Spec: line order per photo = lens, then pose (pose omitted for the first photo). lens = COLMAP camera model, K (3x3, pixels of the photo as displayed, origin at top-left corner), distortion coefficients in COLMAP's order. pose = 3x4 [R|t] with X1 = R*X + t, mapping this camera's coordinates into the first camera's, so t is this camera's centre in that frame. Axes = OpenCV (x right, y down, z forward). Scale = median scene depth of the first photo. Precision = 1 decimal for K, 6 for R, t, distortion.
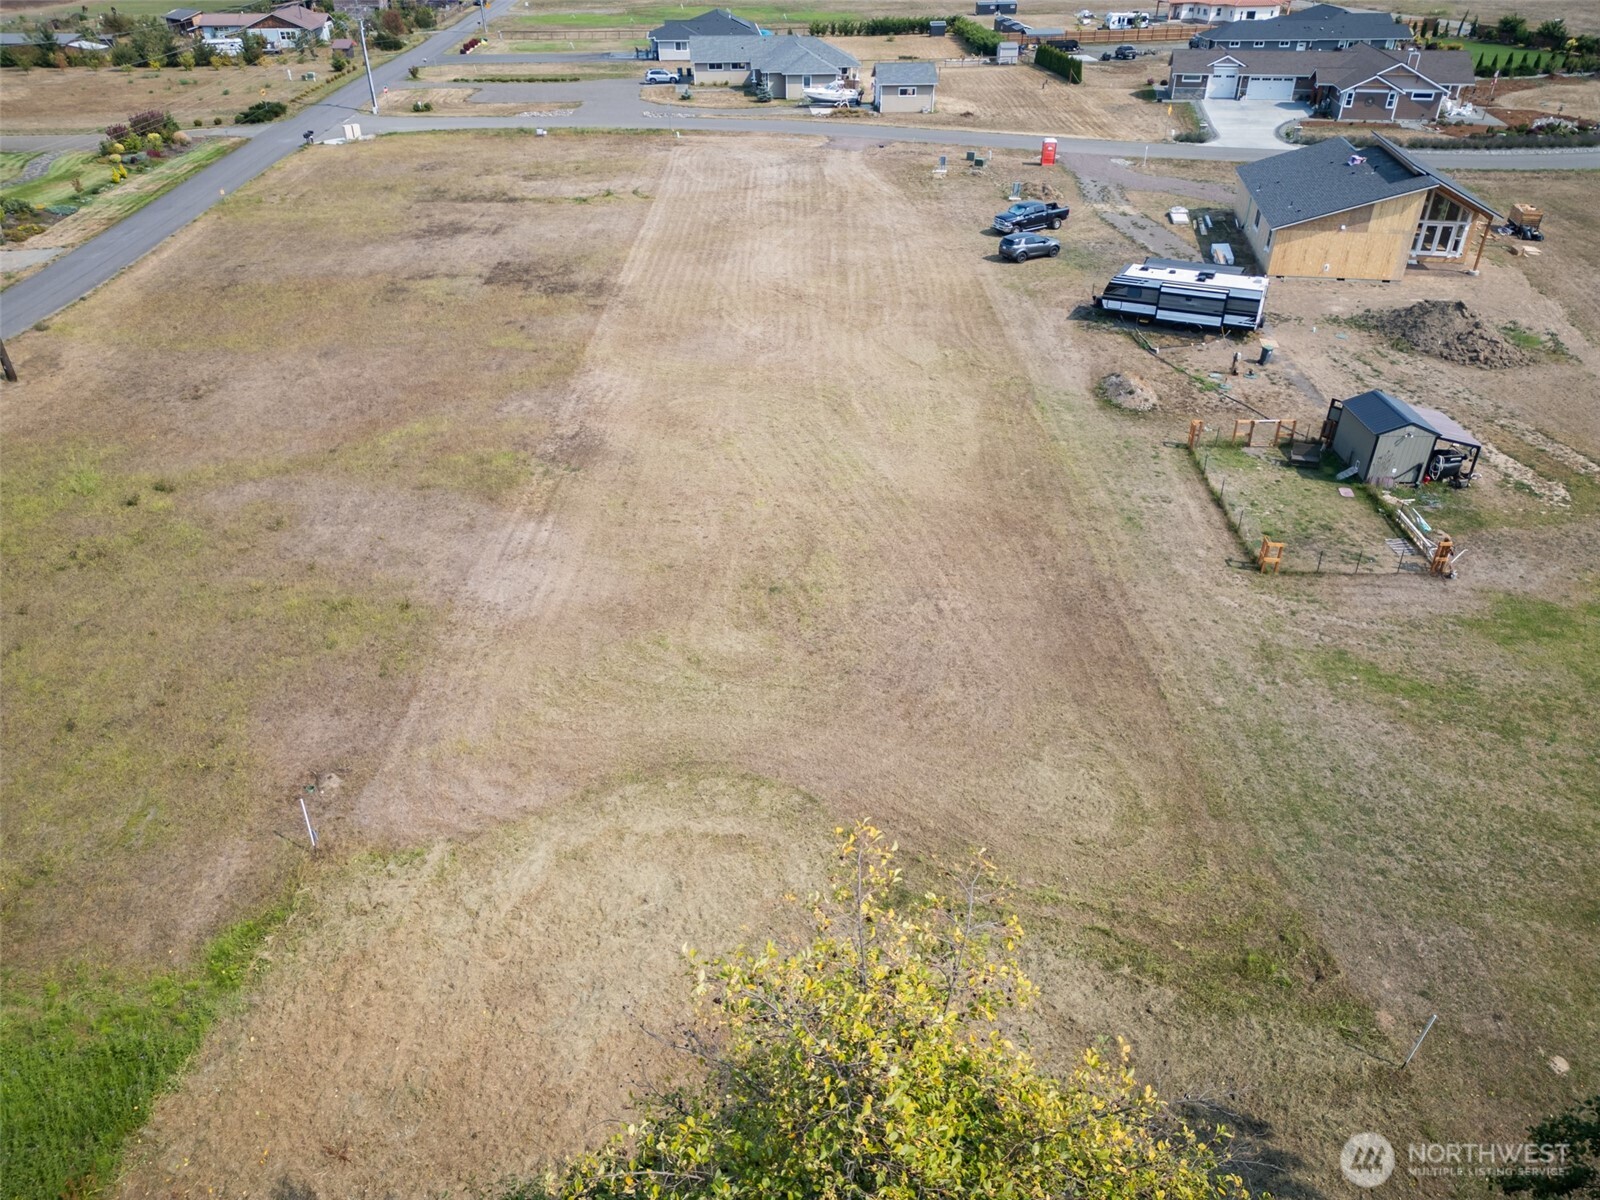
lens RADIAL K [[1119.2, 0, 795.0], [0, 1119.2, 602.7], [0, 0, 1]] dist [0.062022, -0.049113]
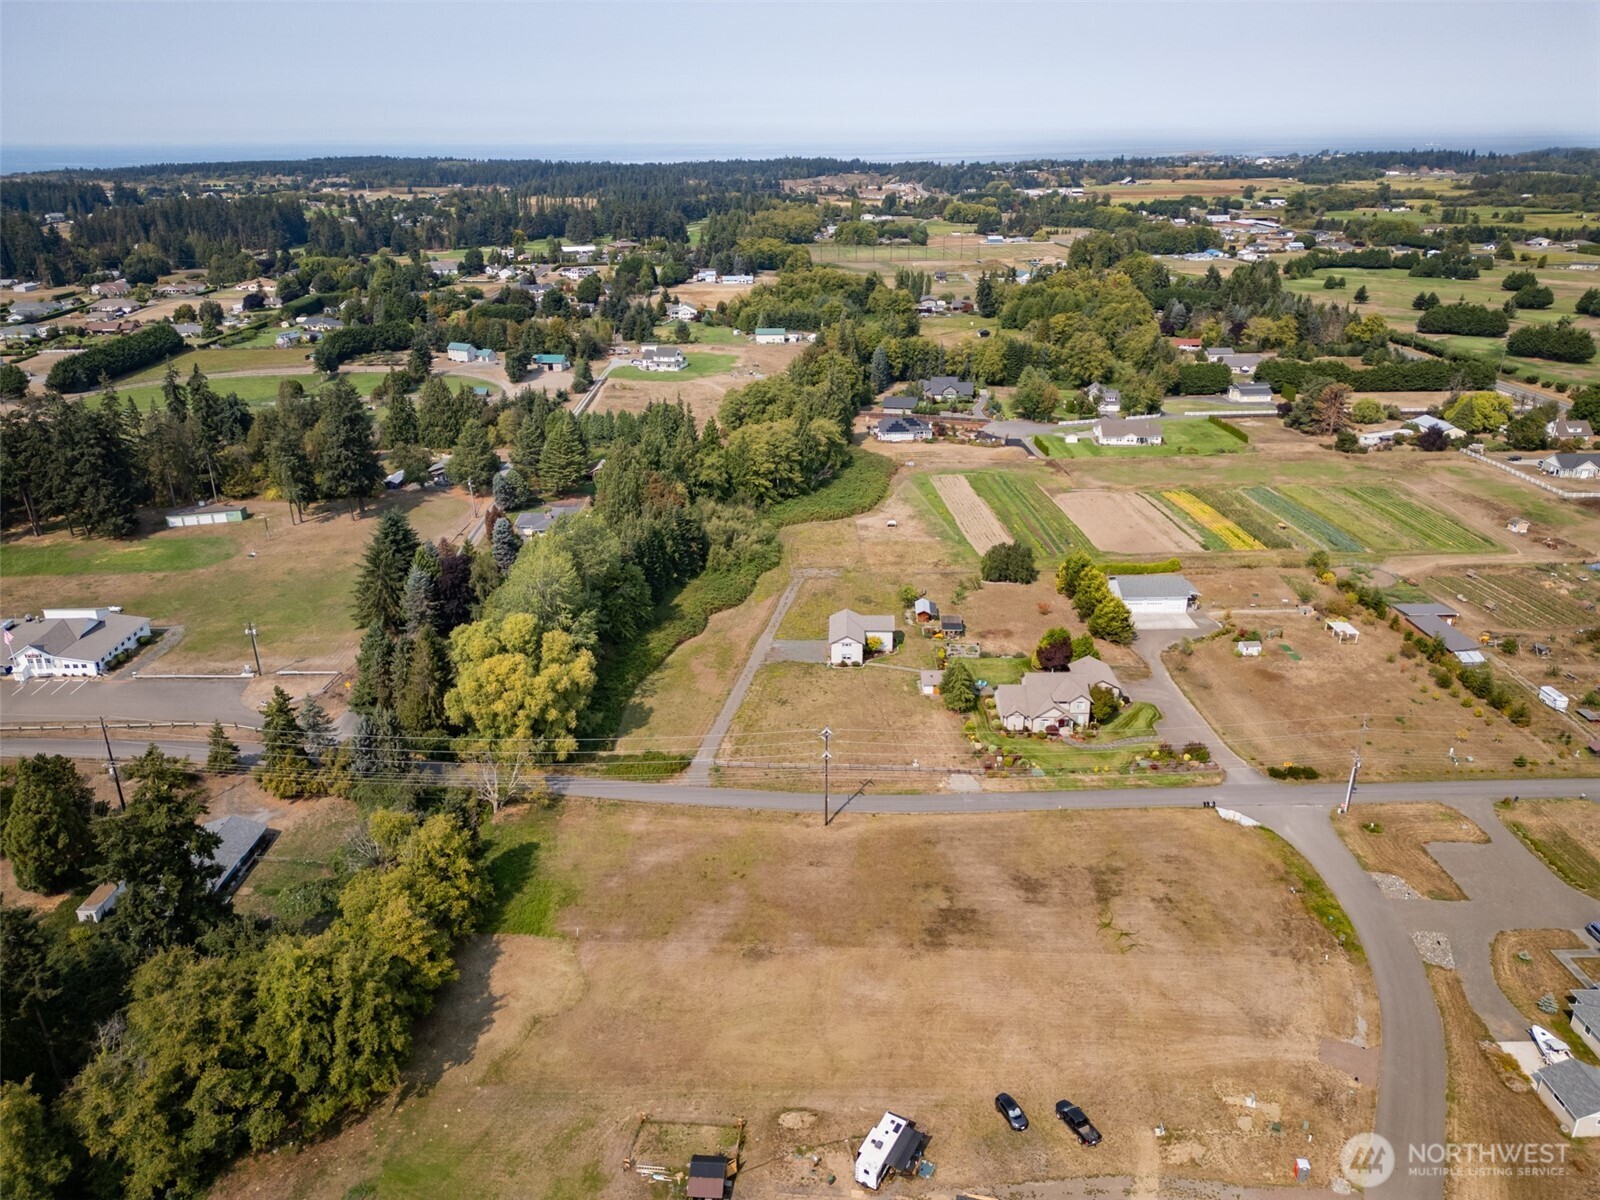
lens RADIAL K [[1119.2, 0, 795.0], [0, 1119.2, 602.7], [0, 0, 1]] dist [0.062022, -0.049113]
pose [[-0.048709, 0.388338, -0.920229, 2.317039], [-0.522101, 0.775532, 0.354911, -2.093536], [0.851492, 0.497739, 0.164976, 0.154925]]
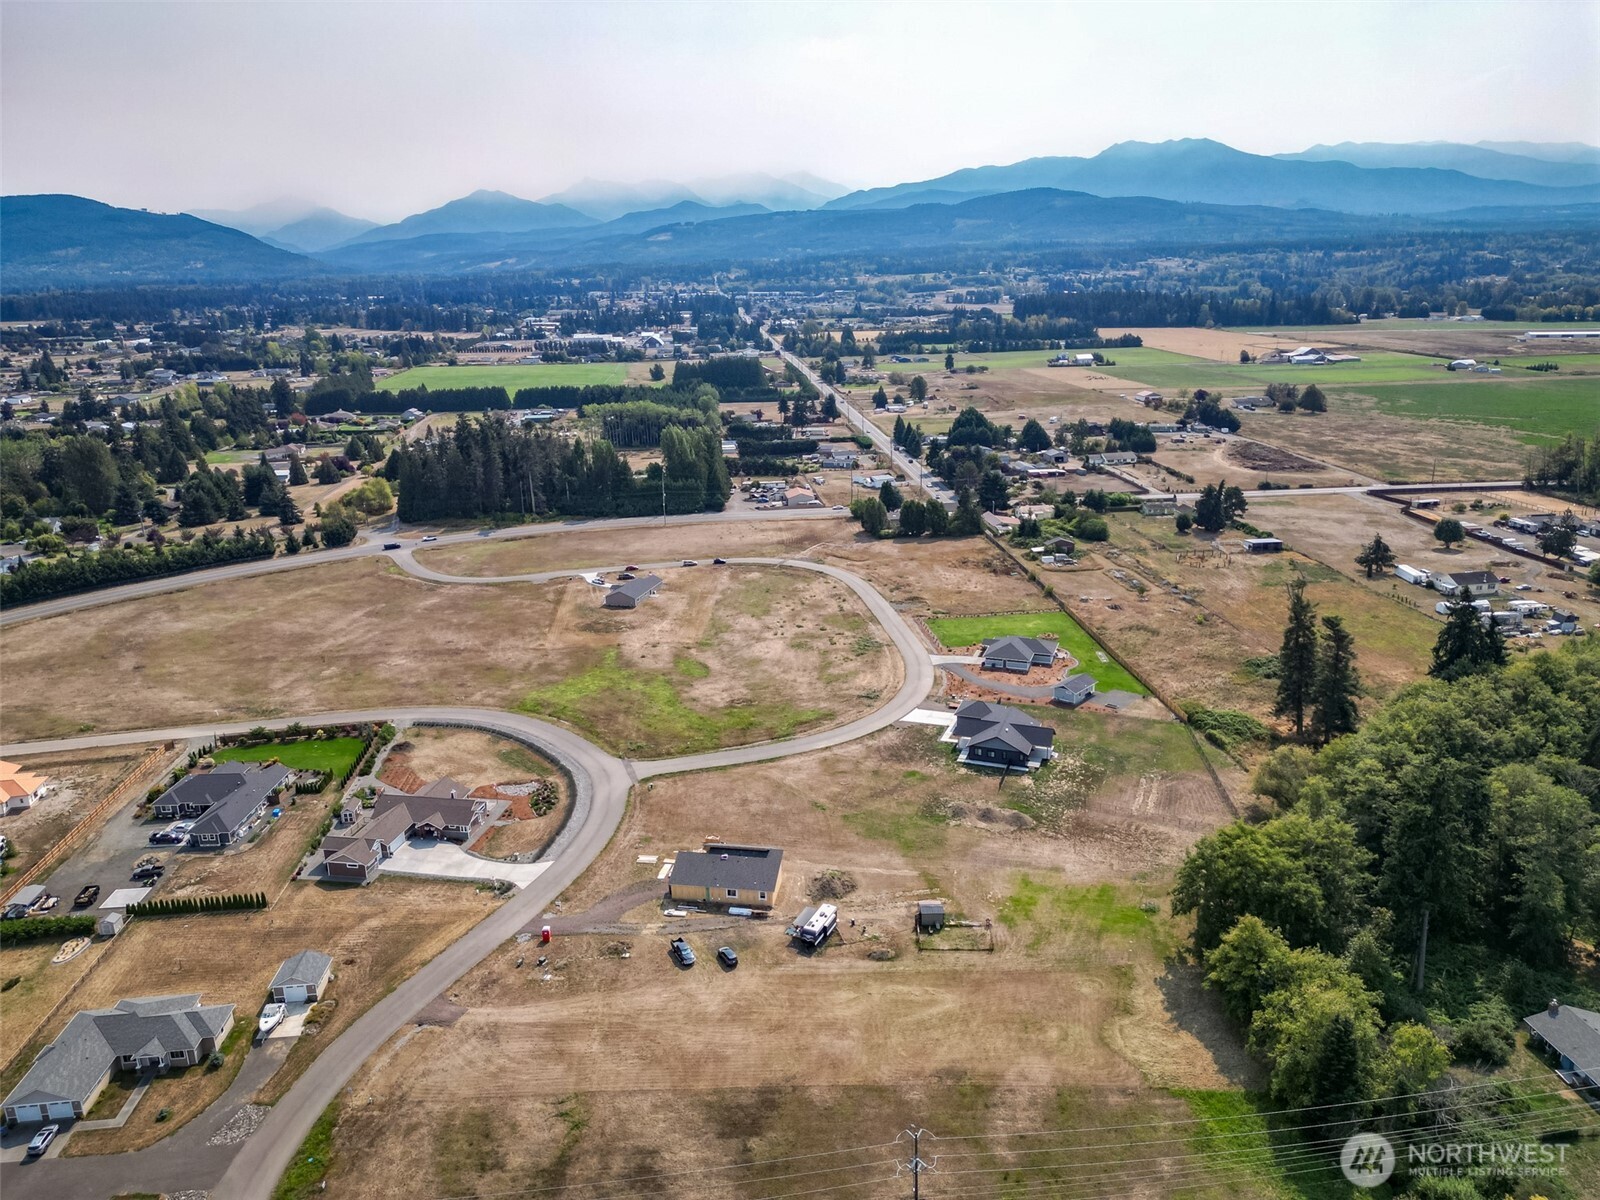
lens RADIAL K [[1117.3, 0, 795.6], [0, 1117.3, 593.9], [0, 0, 1]] dist [0.067667, -0.065658]
pose [[-0.019827, -0.274113, 0.961493, -2.821116], [0.549780, 0.800245, 0.239479, -2.179788], [-0.835074, 0.533358, 0.134835, 0.317193]]
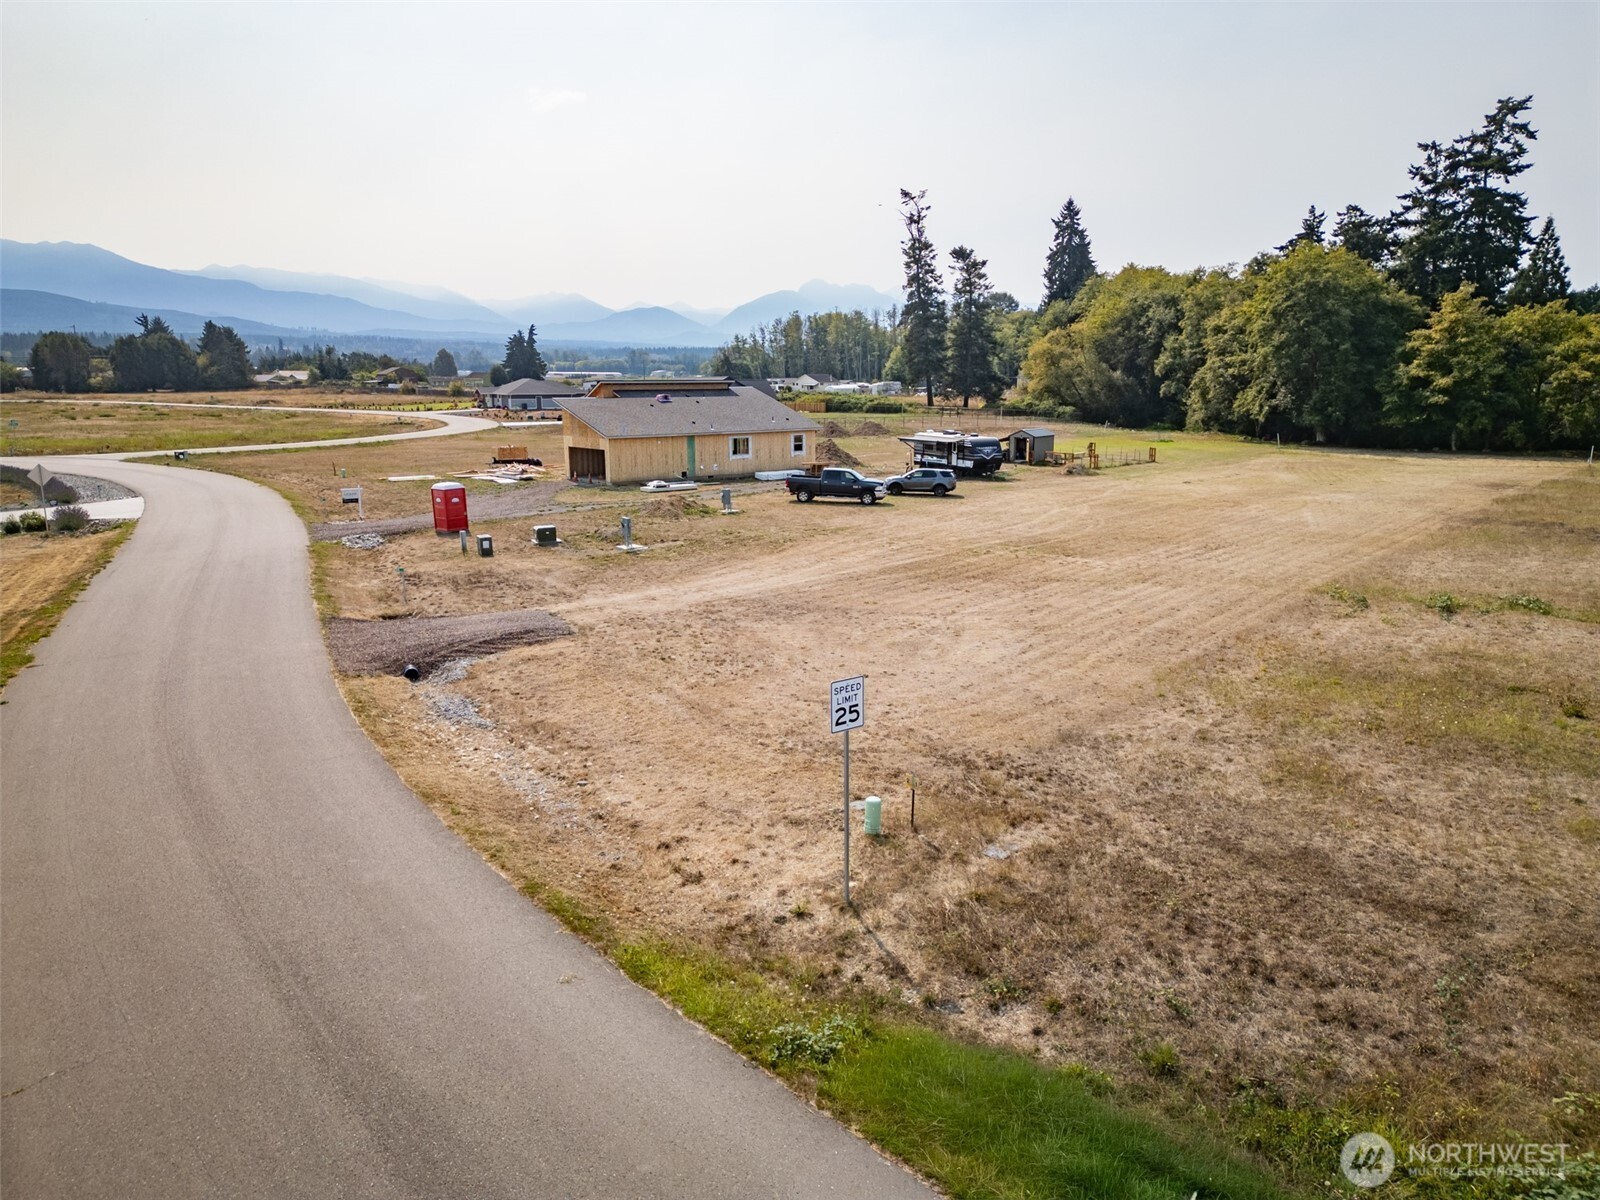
lens RADIAL K [[1117.3, 0, 795.6], [0, 1117.3, 593.9], [0, 0, 1]] dist [0.067667, -0.065658]
pose [[-0.776080, -0.113098, 0.620410, -0.447623], [0.341139, 0.752131, 0.563846, -1.262502], [-0.530400, 0.649236, -0.545132, 2.567525]]
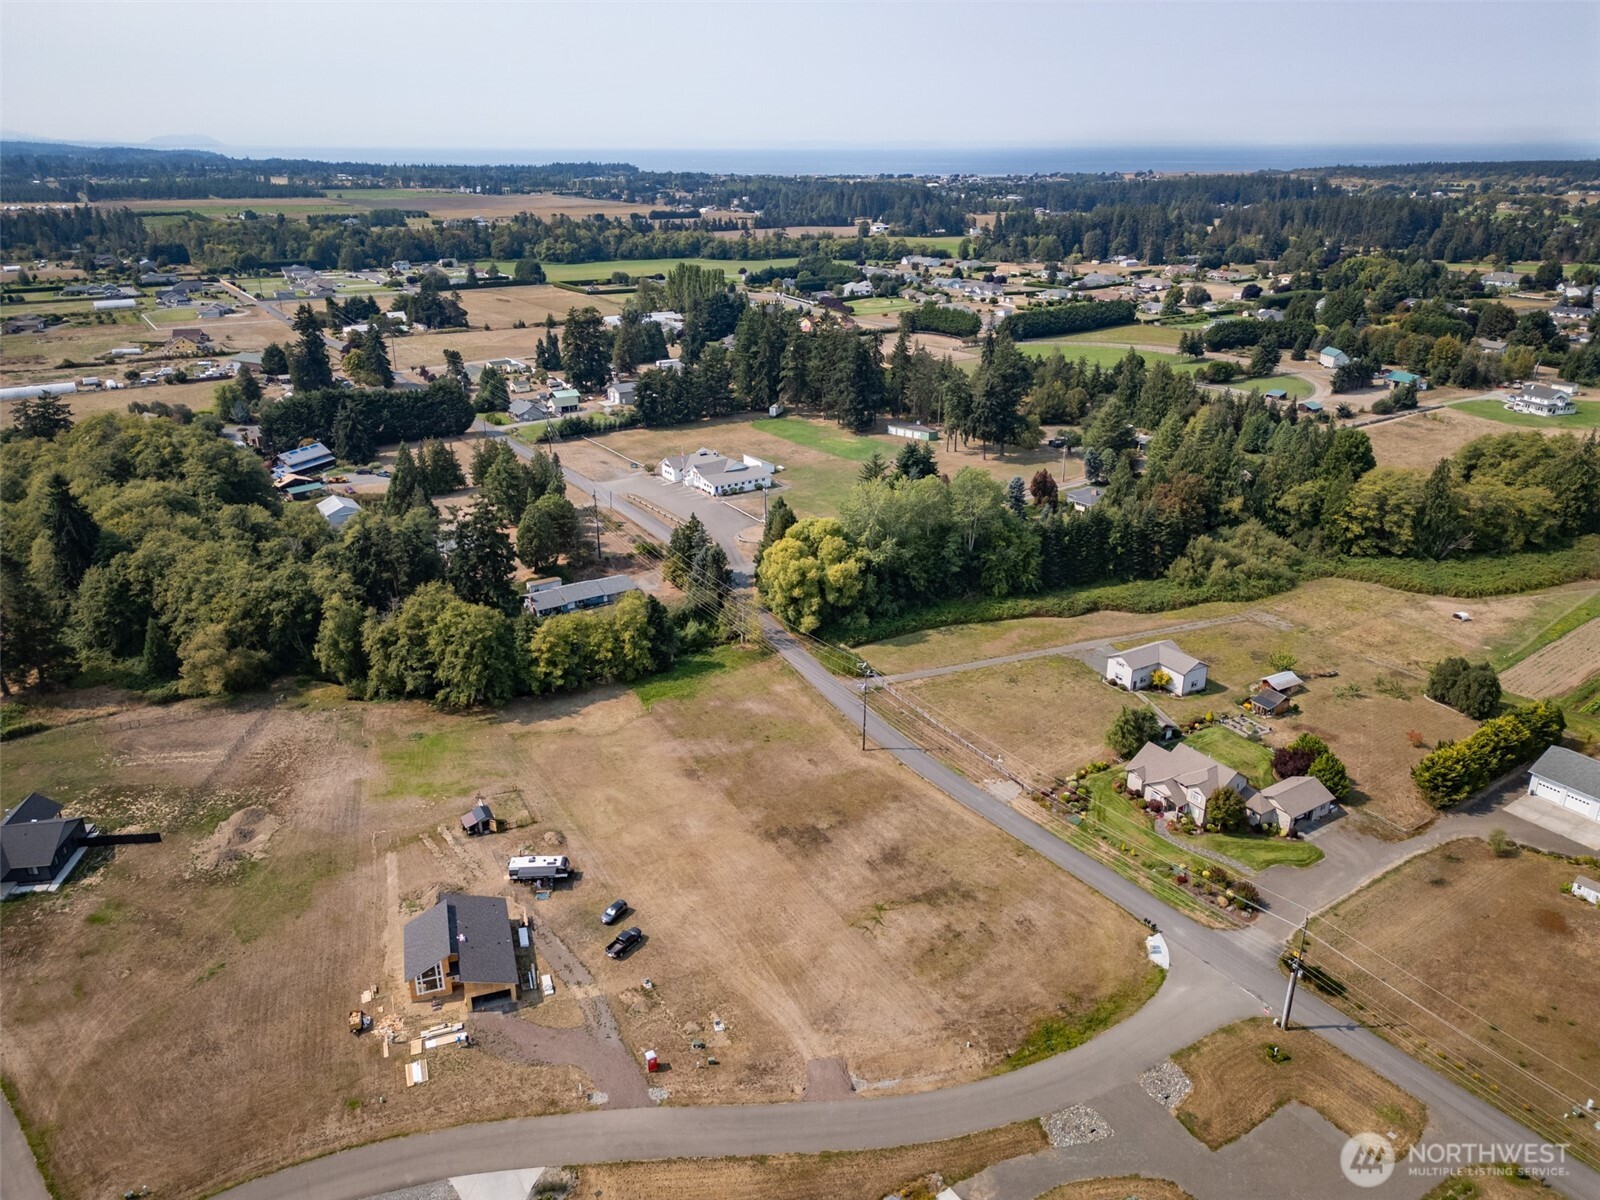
lens RADIAL K [[1120.1, 0, 795.3], [0, 1120.1, 606.5], [0, 0, 1]] dist [0.088491, -0.091055]
pose [[-0.866432, 0.196125, -0.459163, 1.226220], [-0.260042, 0.607798, 0.750307, -3.697336], [0.426232, 0.769491, -0.475615, 2.723388]]
